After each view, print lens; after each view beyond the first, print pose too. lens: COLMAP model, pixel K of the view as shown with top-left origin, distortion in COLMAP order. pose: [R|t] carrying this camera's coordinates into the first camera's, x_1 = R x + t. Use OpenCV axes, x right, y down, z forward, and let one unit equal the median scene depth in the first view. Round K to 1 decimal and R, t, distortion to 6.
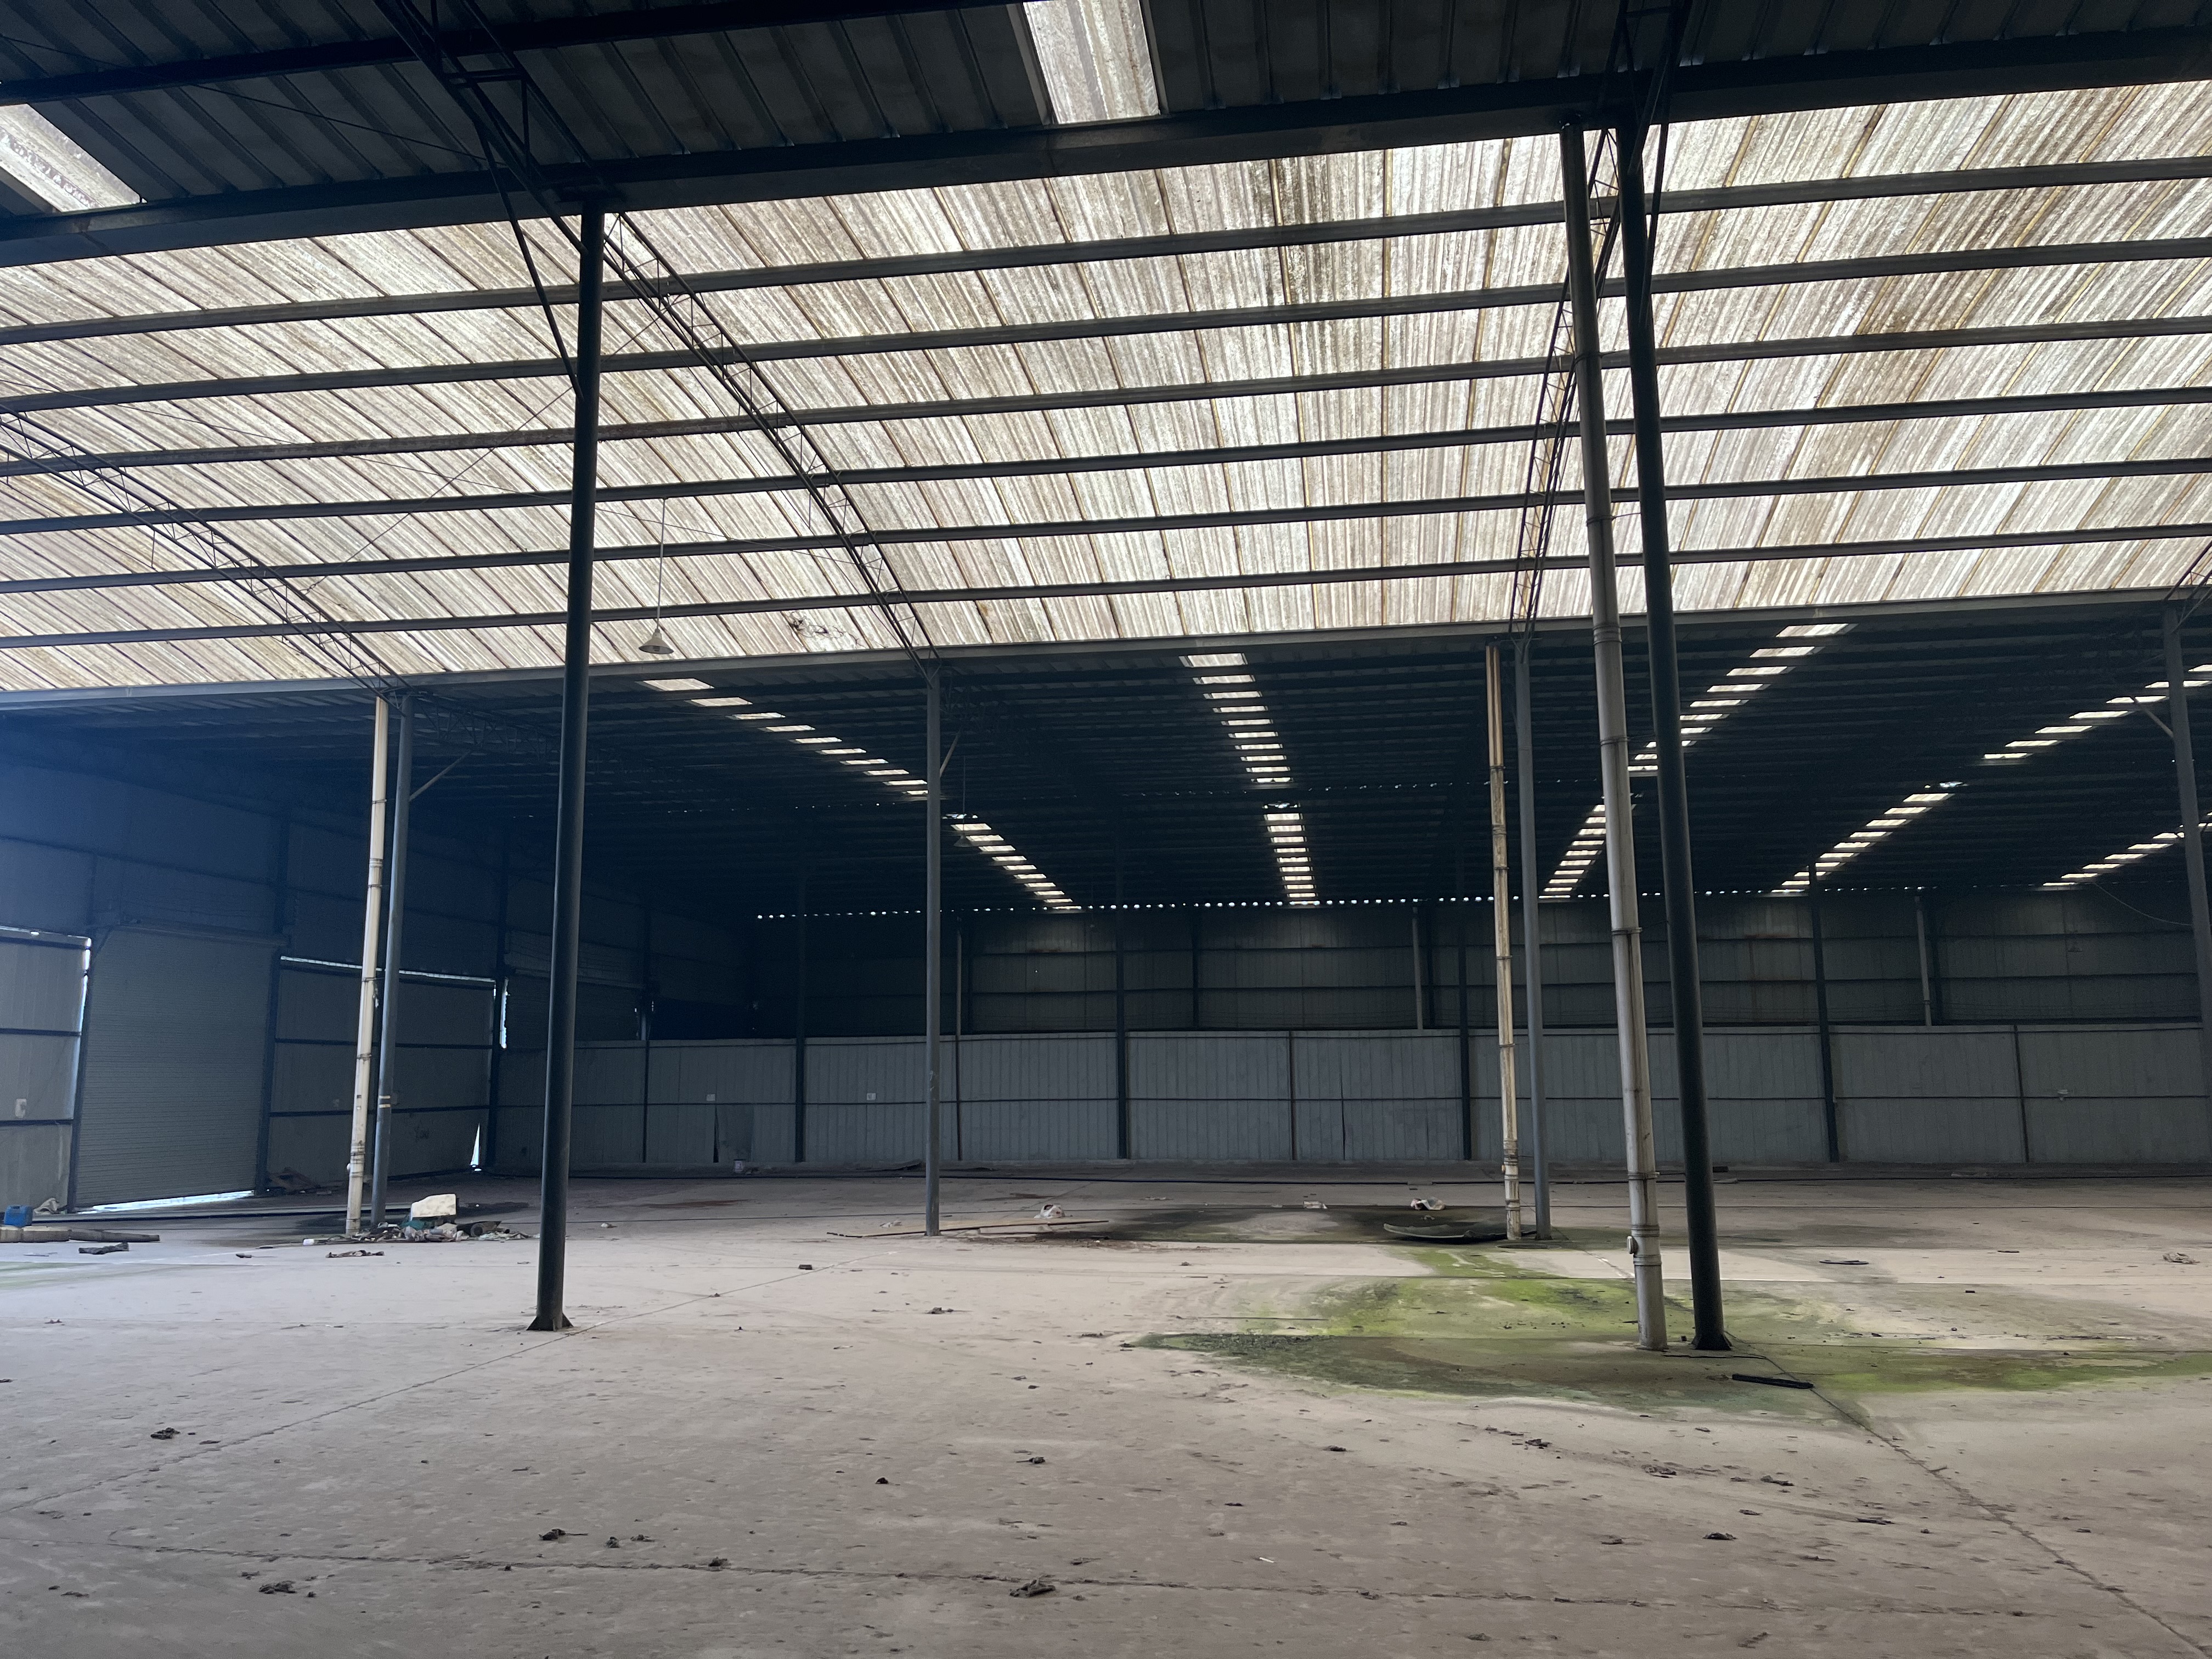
lens RADIAL K [[1654.2, 0, 1118.0], [0, 1654.2, 835.8], [0, 0, 1]] dist [0.105235, -0.136423]
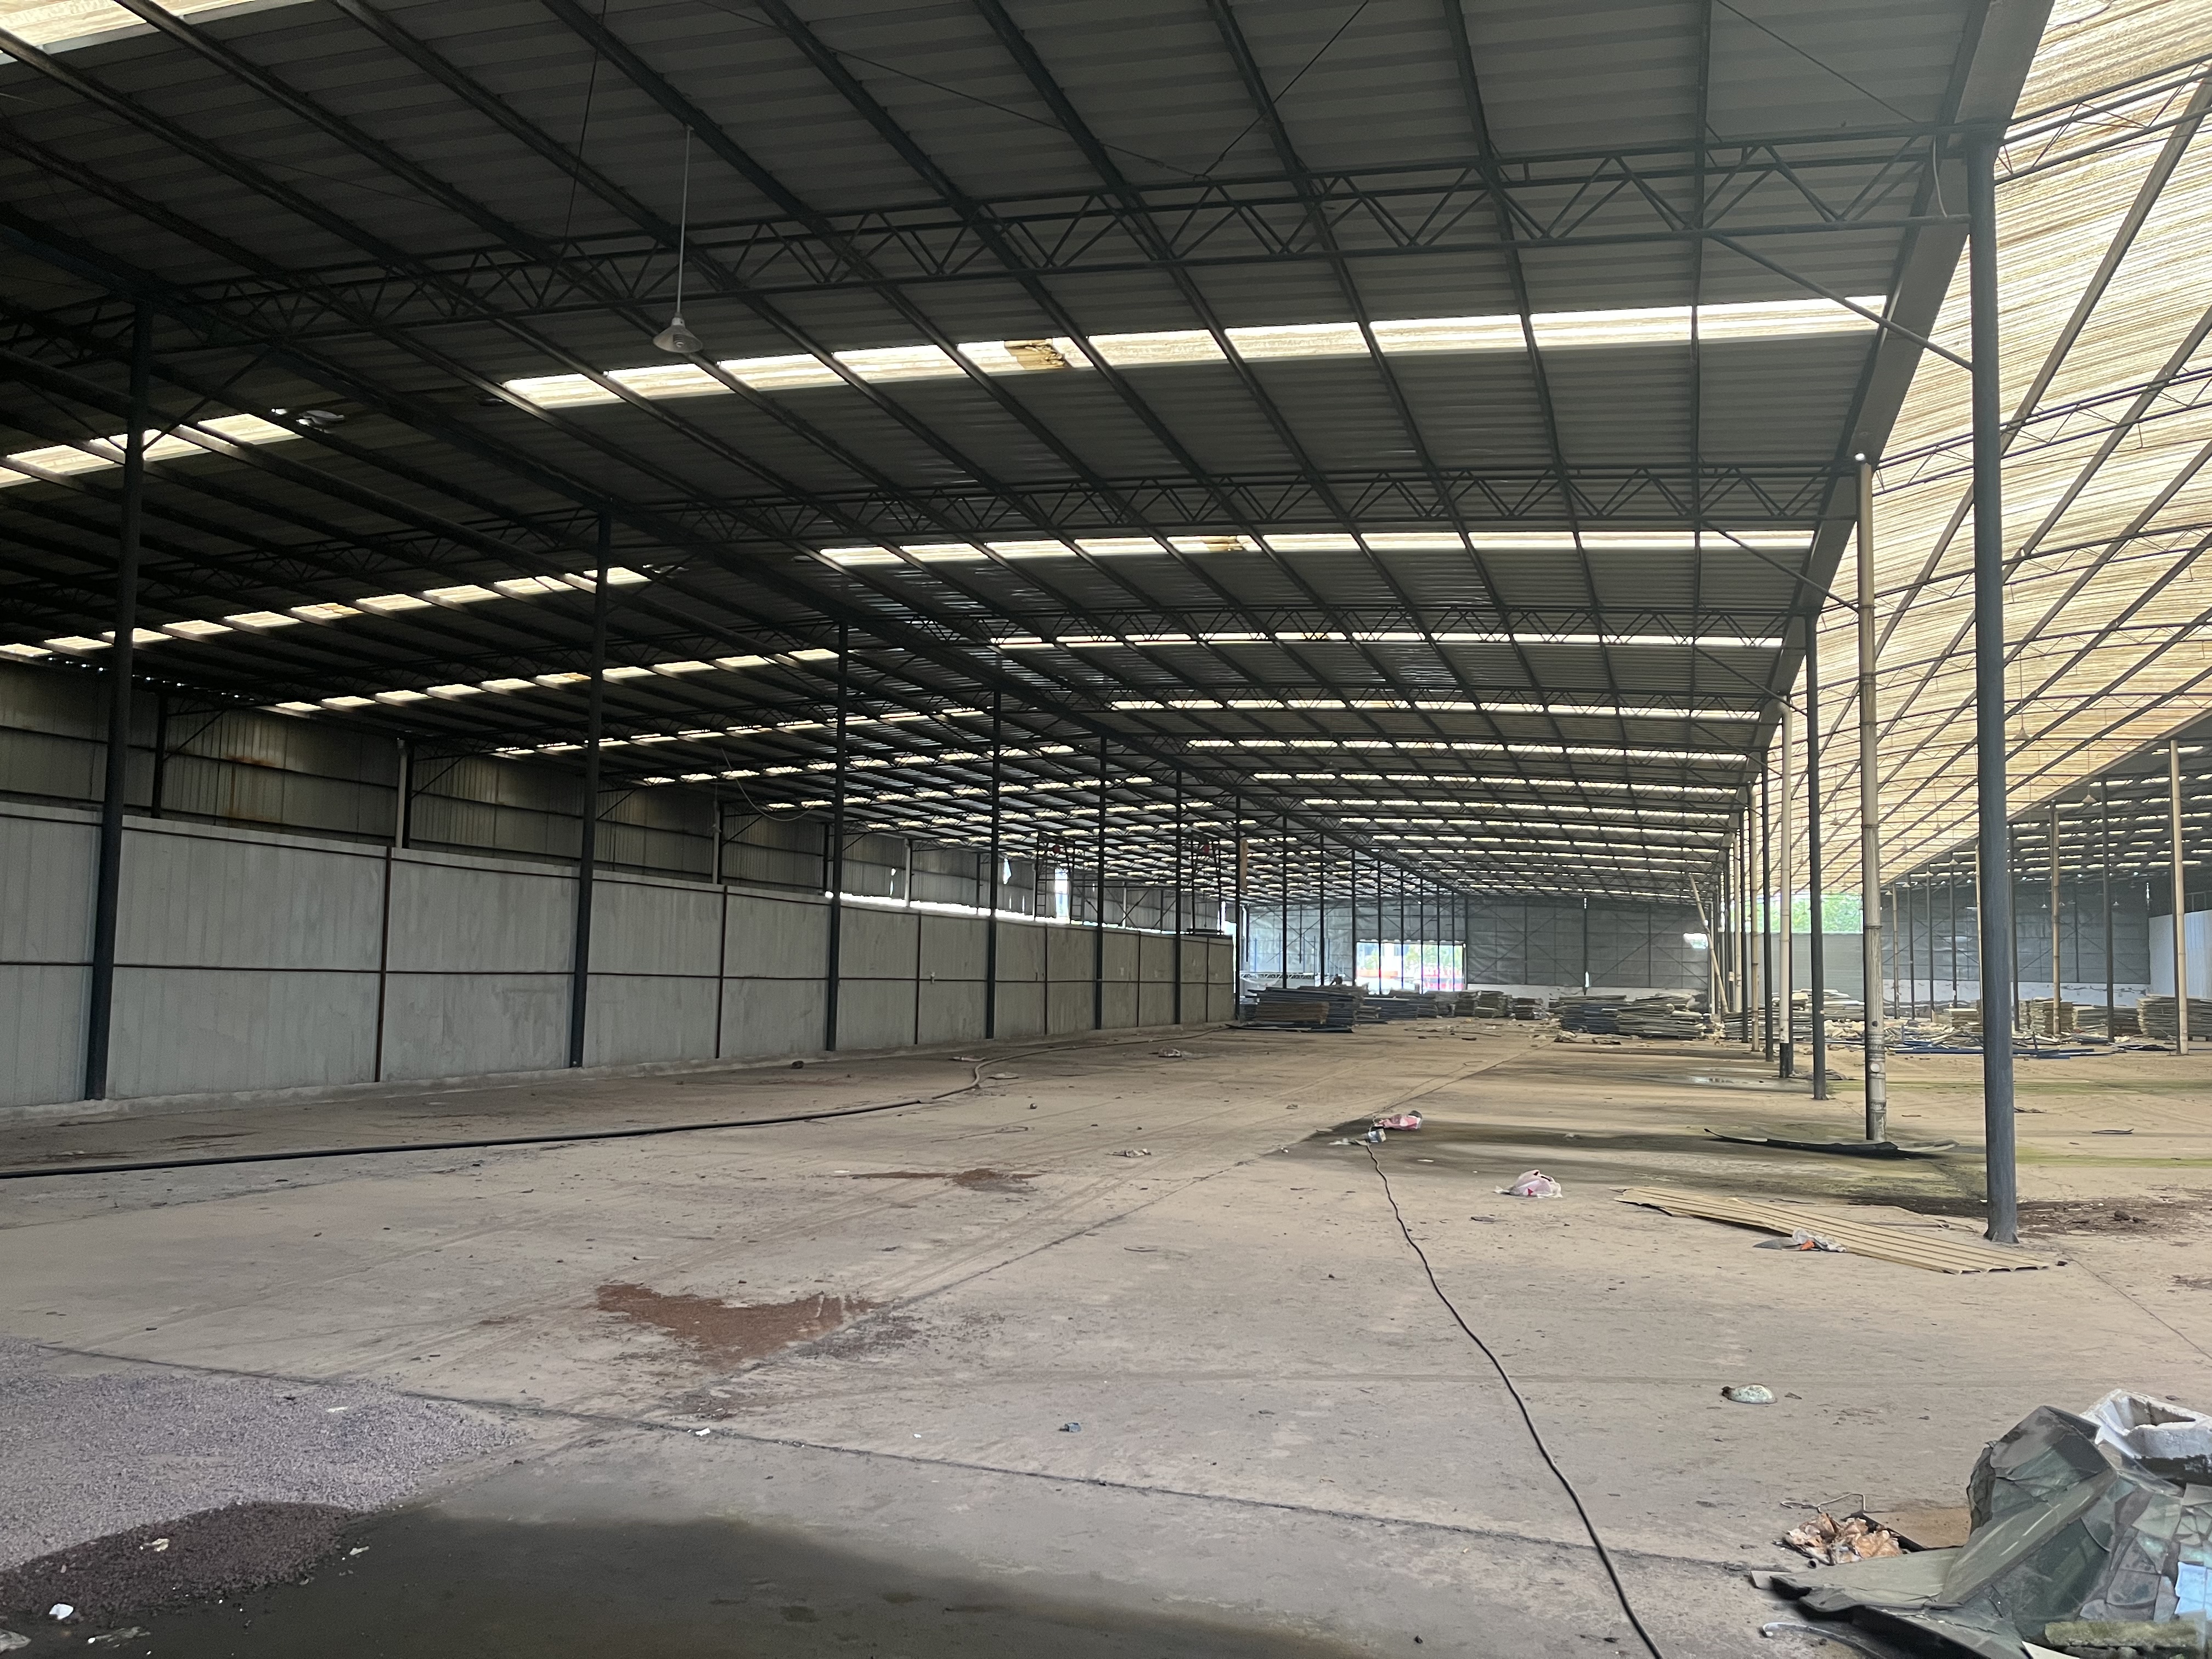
lens RADIAL K [[1654.2, 0, 1118.0], [0, 1654.2, 835.8], [0, 0, 1]] dist [0.105235, -0.136423]
pose [[0.183025, 0.098400, 0.978171, -0.382729], [-0.165741, 0.983825, -0.067957, 0.111036], [-0.969037, -0.149685, 0.196373, 0.656642]]
